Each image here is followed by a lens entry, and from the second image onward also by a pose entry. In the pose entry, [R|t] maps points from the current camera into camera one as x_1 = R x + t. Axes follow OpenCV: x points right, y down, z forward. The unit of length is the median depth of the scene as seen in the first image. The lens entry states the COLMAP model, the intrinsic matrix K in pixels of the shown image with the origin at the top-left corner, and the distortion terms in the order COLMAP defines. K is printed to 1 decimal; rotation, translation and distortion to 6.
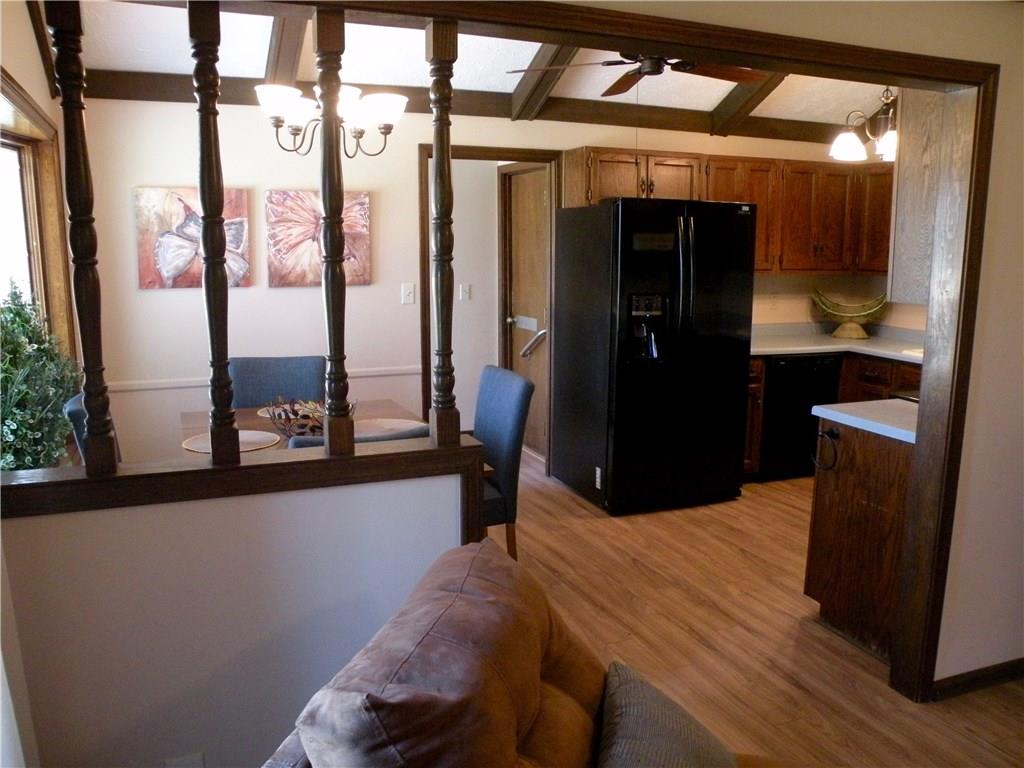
lens RADIAL K [[834.0, 0, 512.0], [0, 834.0, 384.0], [0, 0, 1]] dist [-0.145870, 0.154350]
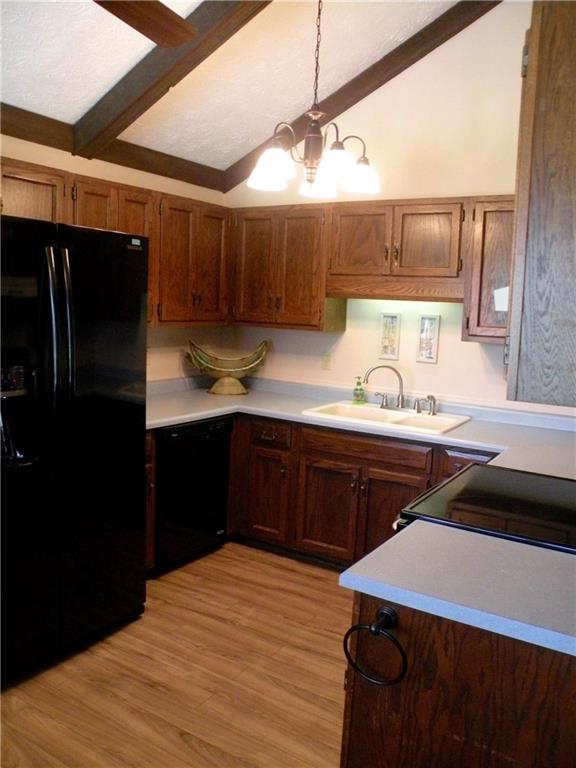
lens RADIAL K [[635.6, 0, 288.0], [0, 635.6, 384.0], [0, 0, 1]] dist [-0.152556, 0.136818]
pose [[0.811969, -0.051159, 0.581454, 0.053835], [0.065182, 0.997868, -0.003226, -0.066525], [-0.580049, 0.040520, 0.813573, 0.409441]]
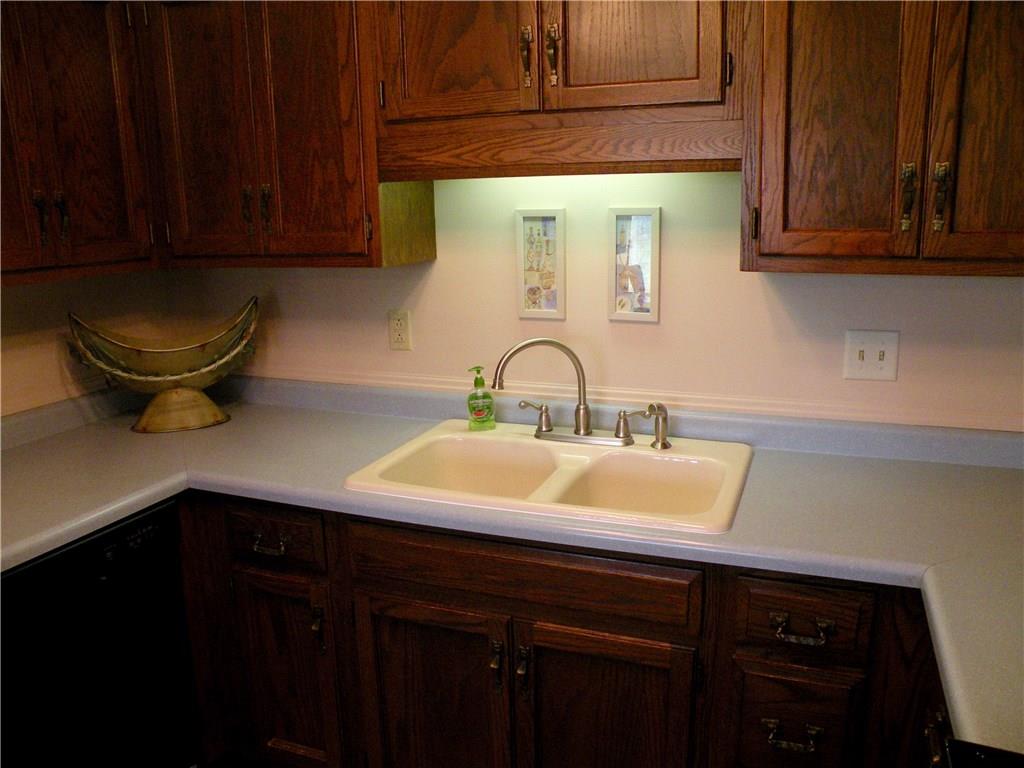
lens RADIAL K [[834.0, 0, 512.0], [0, 834.0, 384.0], [0, 0, 1]] dist [-0.145870, 0.154350]
pose [[0.692140, -0.179801, 0.699009, 0.272541], [0.150598, 0.983134, 0.103766, -0.103593], [-0.705877, 0.033449, 0.707544, 0.658508]]
